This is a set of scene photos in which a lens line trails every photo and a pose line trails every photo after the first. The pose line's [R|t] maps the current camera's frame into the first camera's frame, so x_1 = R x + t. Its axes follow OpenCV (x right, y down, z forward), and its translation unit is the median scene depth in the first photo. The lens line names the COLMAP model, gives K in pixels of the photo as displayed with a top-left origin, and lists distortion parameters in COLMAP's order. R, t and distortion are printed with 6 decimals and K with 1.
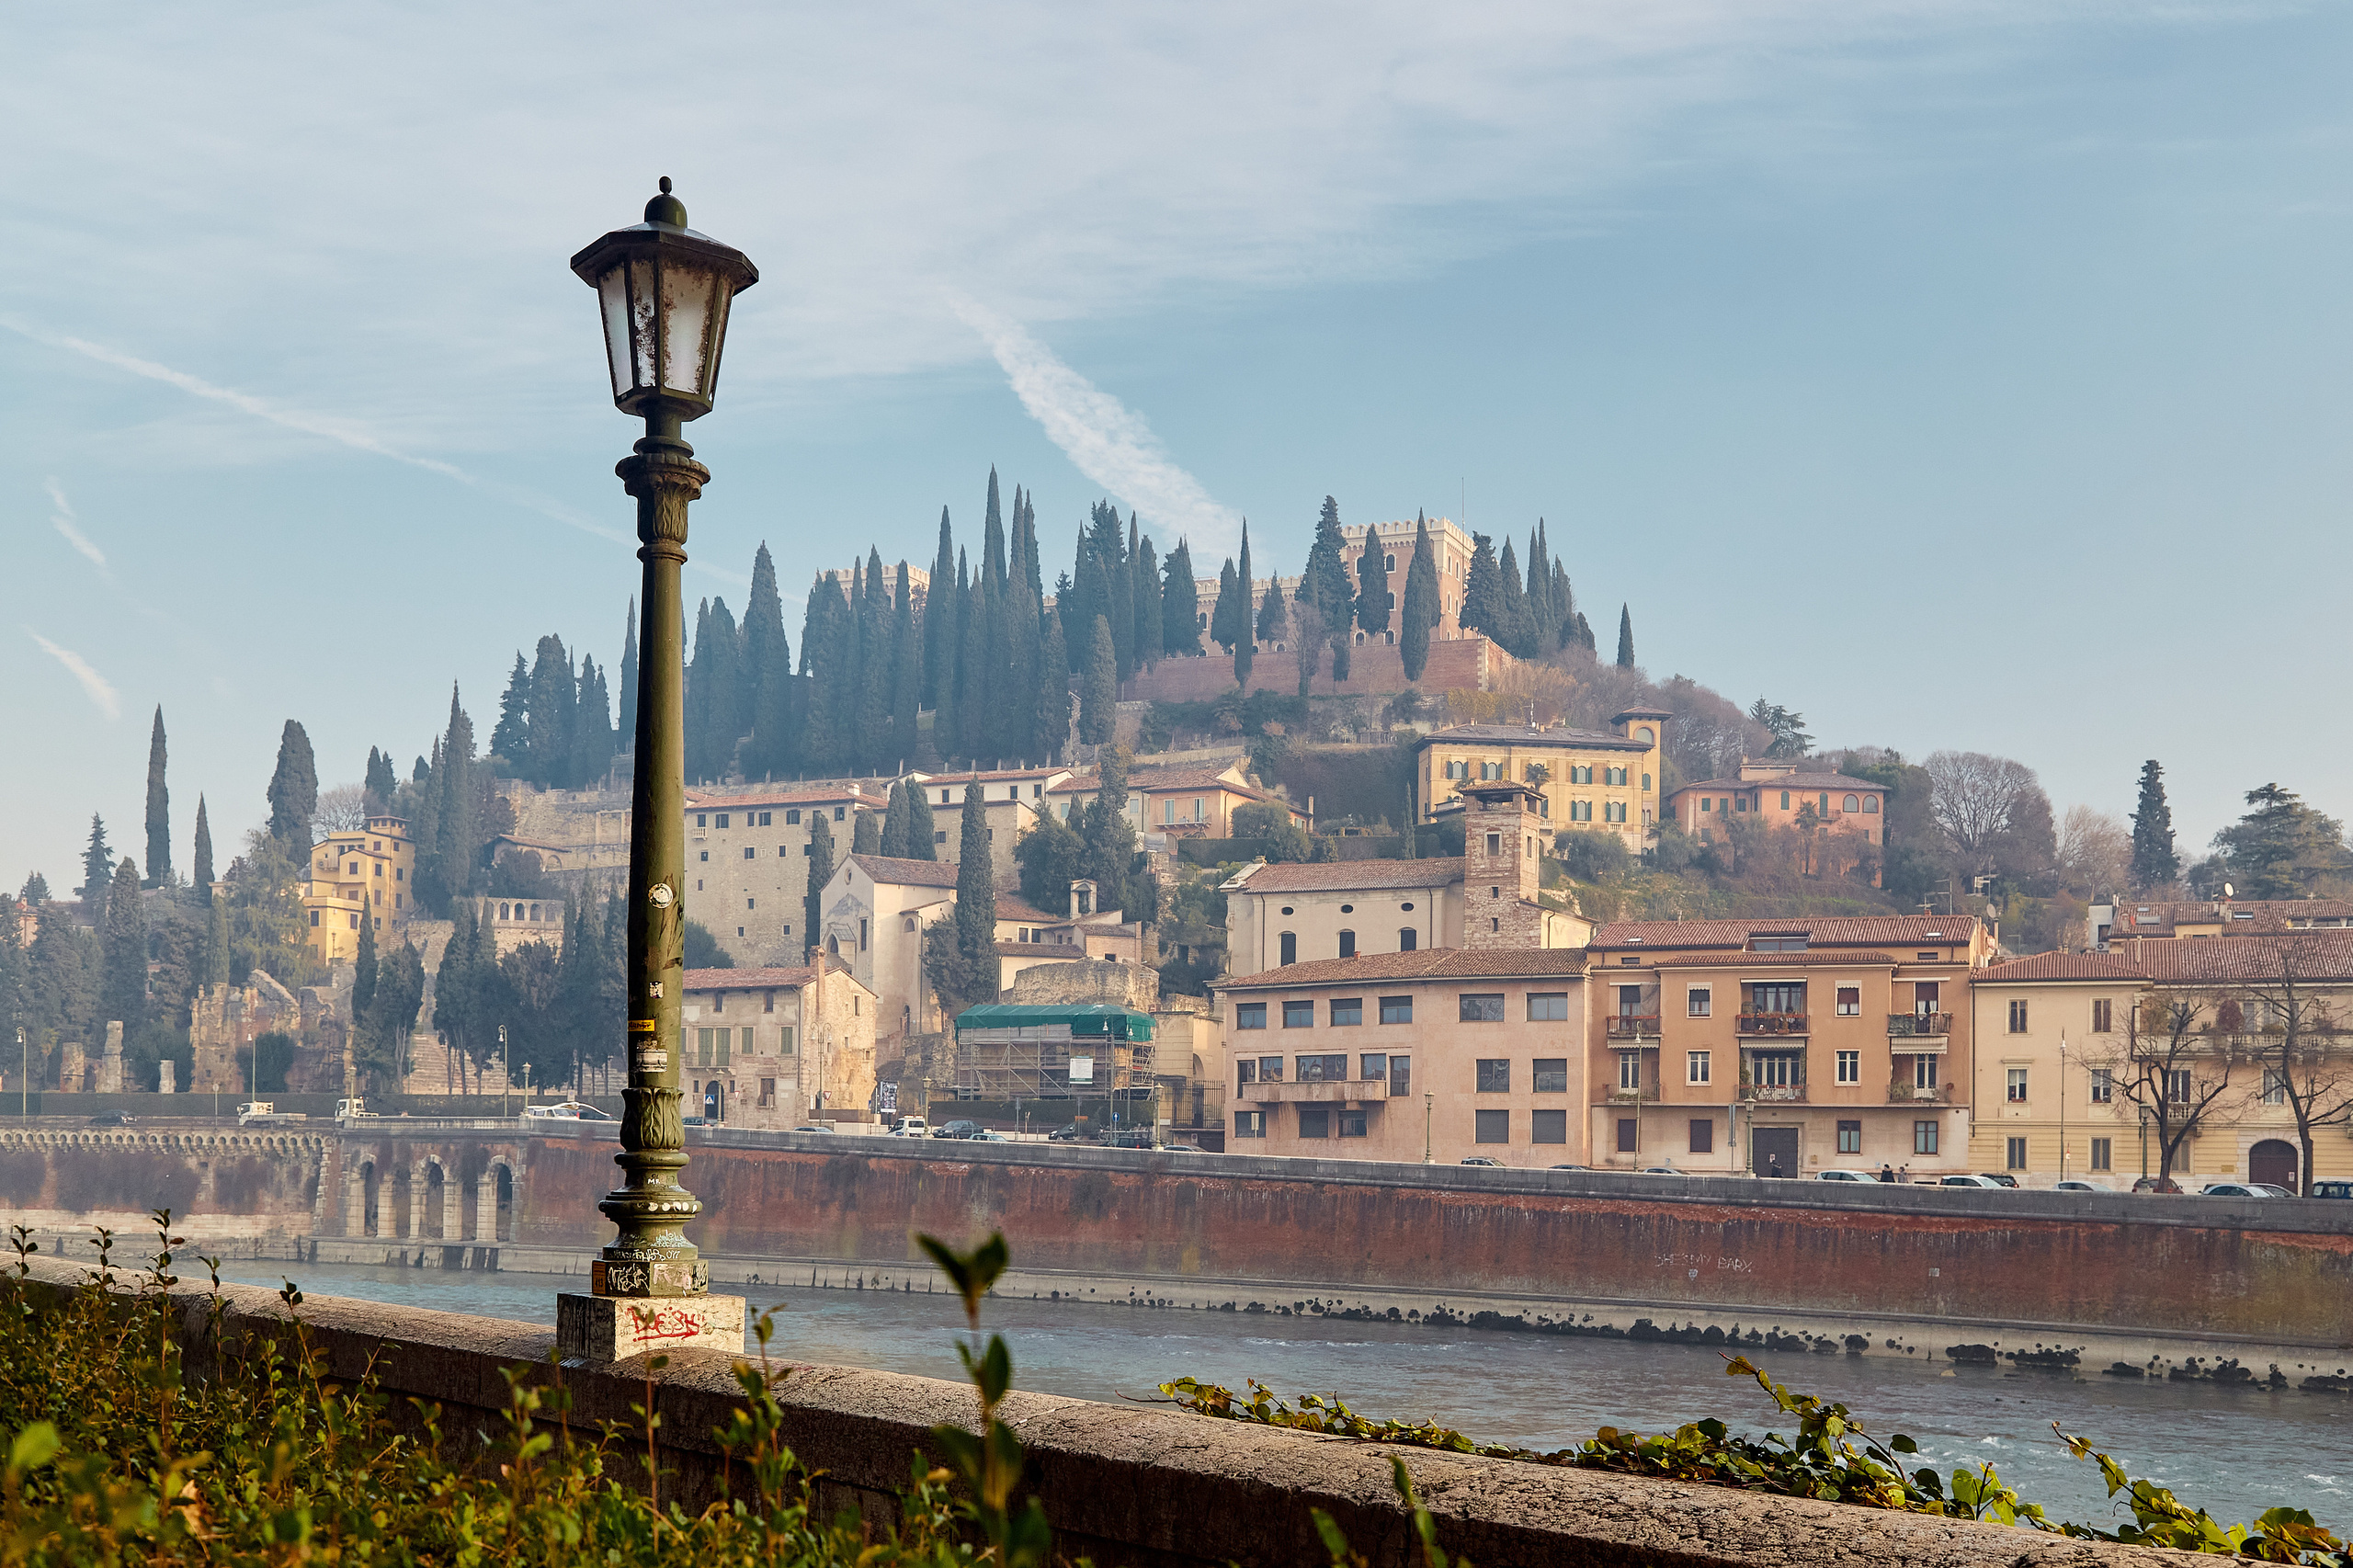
lens RADIAL K [[2590.4, 0, 1229.1], [0, 2590.4, 1117.3], [0, 0, 1]] dist [0.031638, 0.000000]
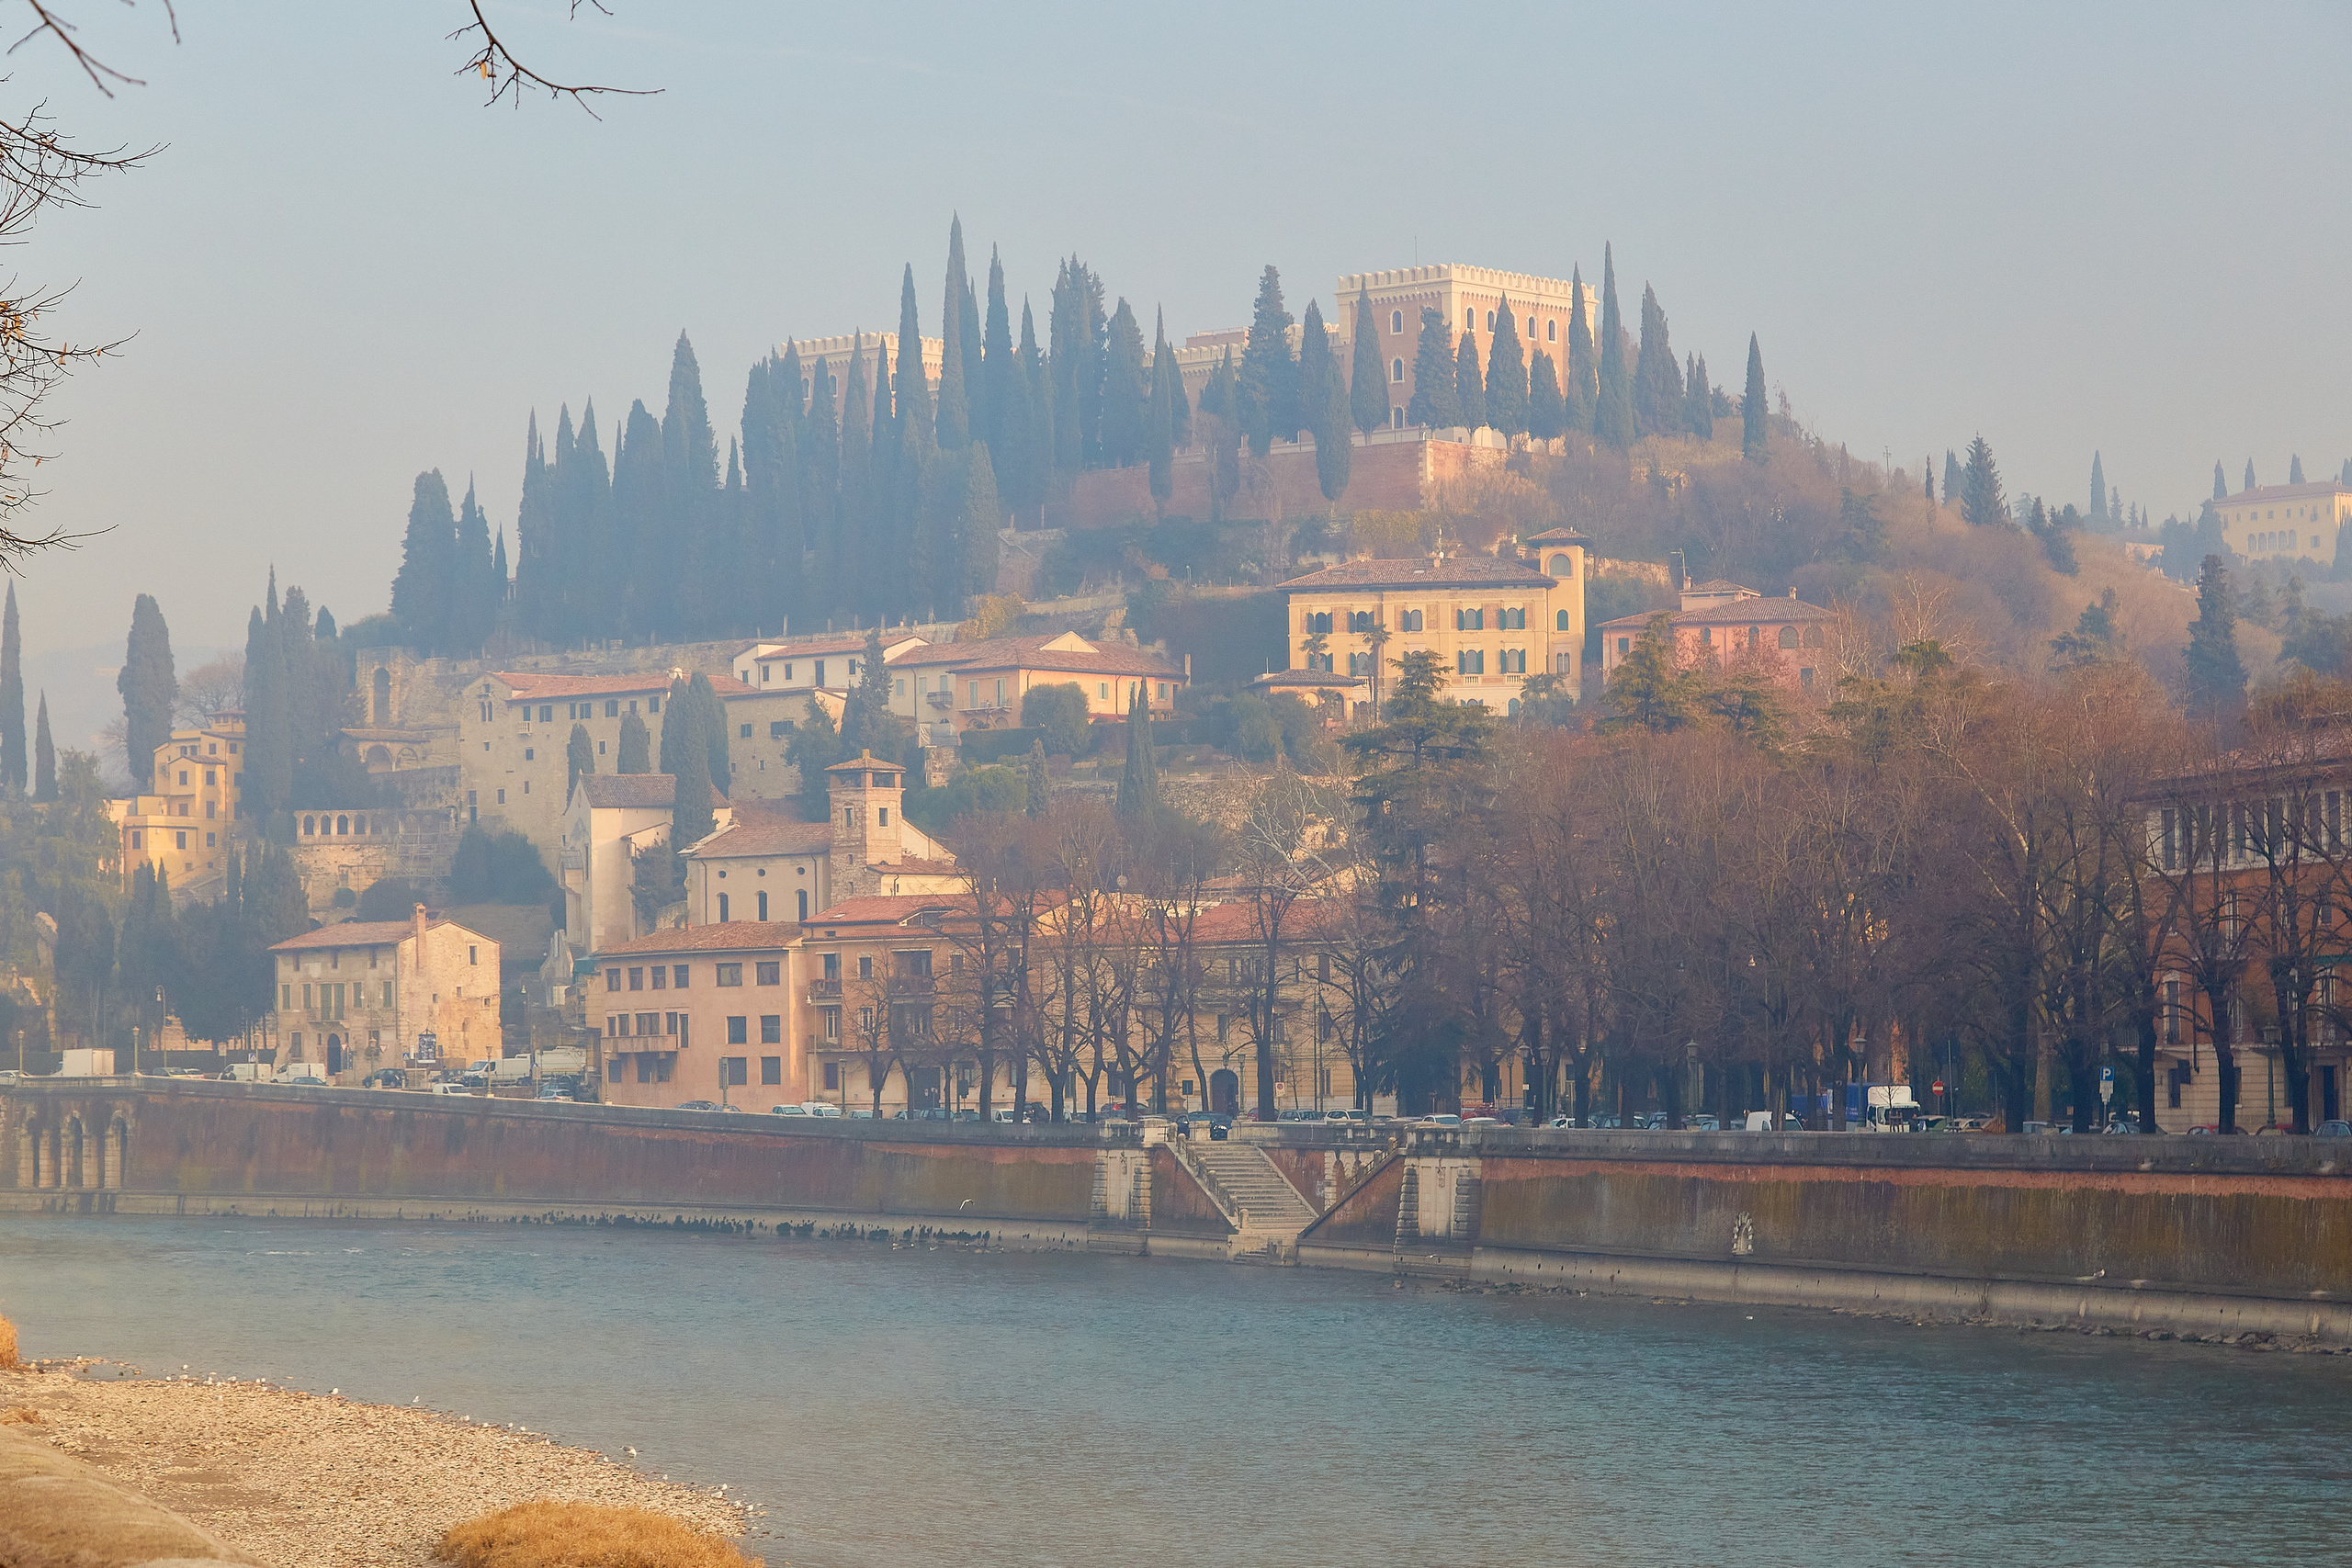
lens RADIAL K [[6009.1, 0, 1028.7], [0, 6009.1, 791.5], [0, 0, 1]] dist [-0.008607, 0.000000]
pose [[0.950133, -0.040817, -0.309162, 0.830972], [0.032015, 0.998926, -0.033493, -0.021601], [0.310197, 0.021925, 0.950419, -1.239544]]
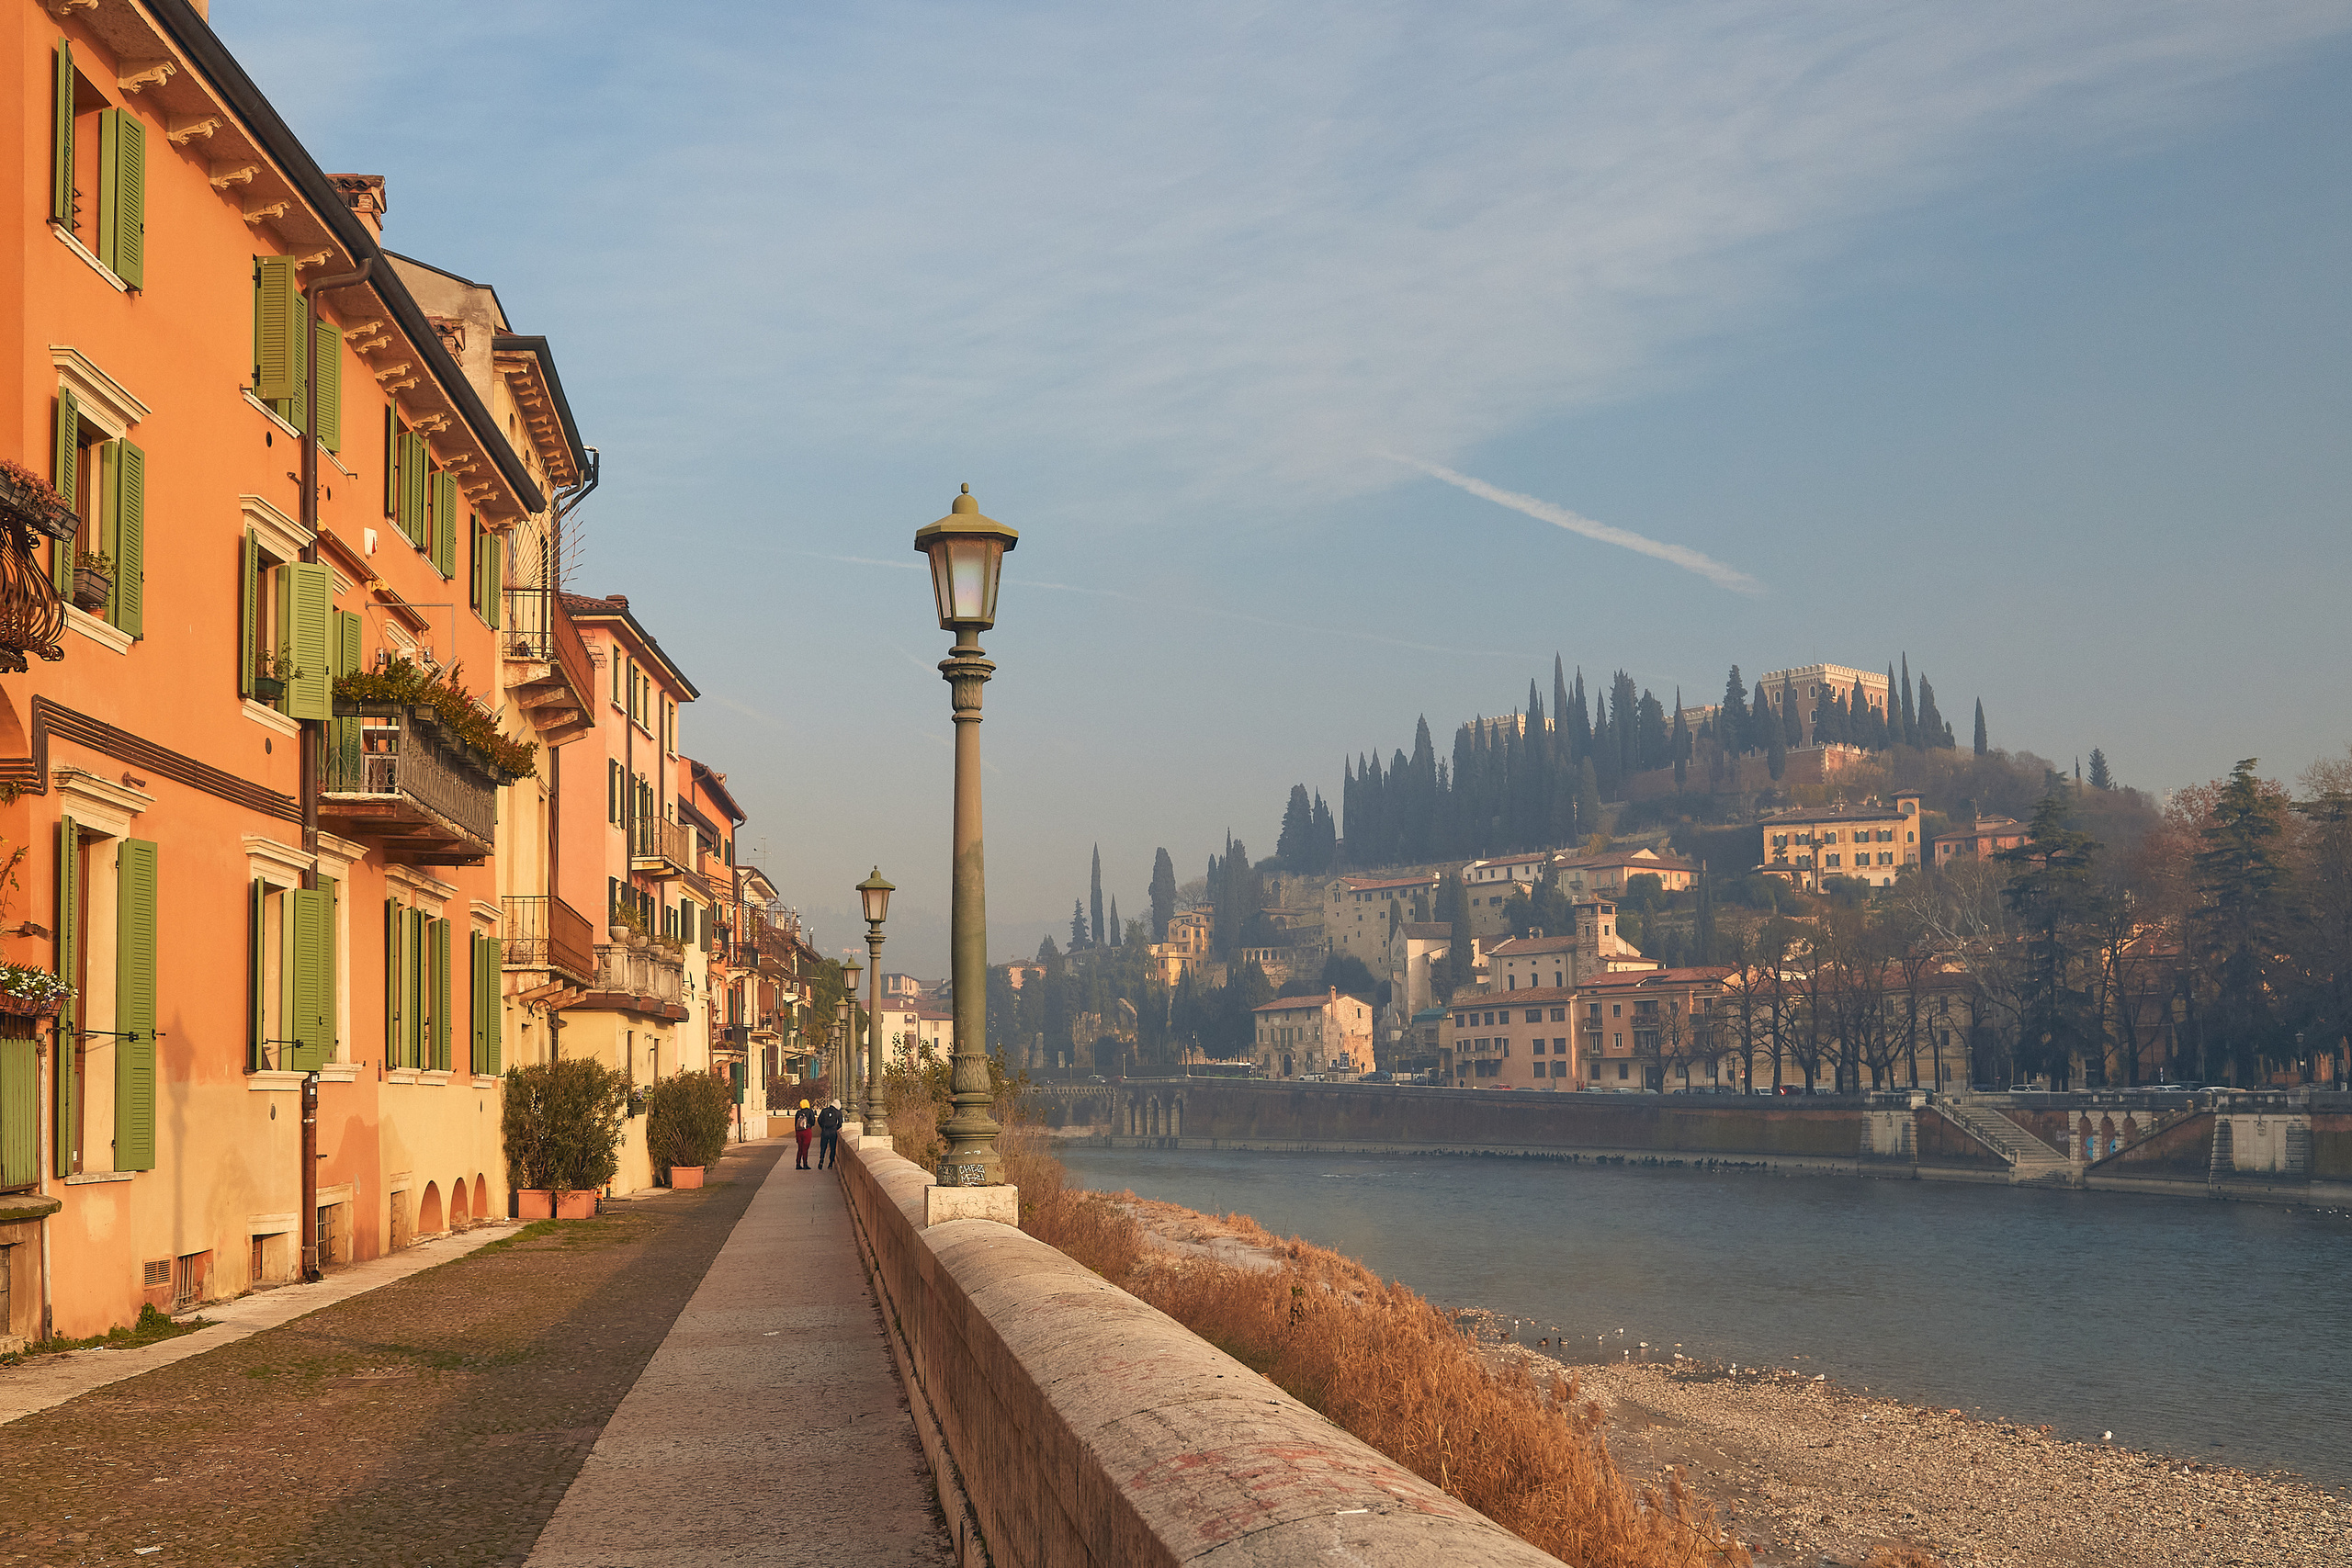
lens RADIAL K [[2365.1, 0, 1149.2], [0, 2365.1, 924.4], [0, 0, 1]] dist [-0.009467, 0.000000]
pose [[0.904845, -0.059120, -0.421617, 0.487104], [0.037349, 0.997516, -0.059718, -0.008976], [0.424100, 0.038289, 0.904805, -0.716473]]
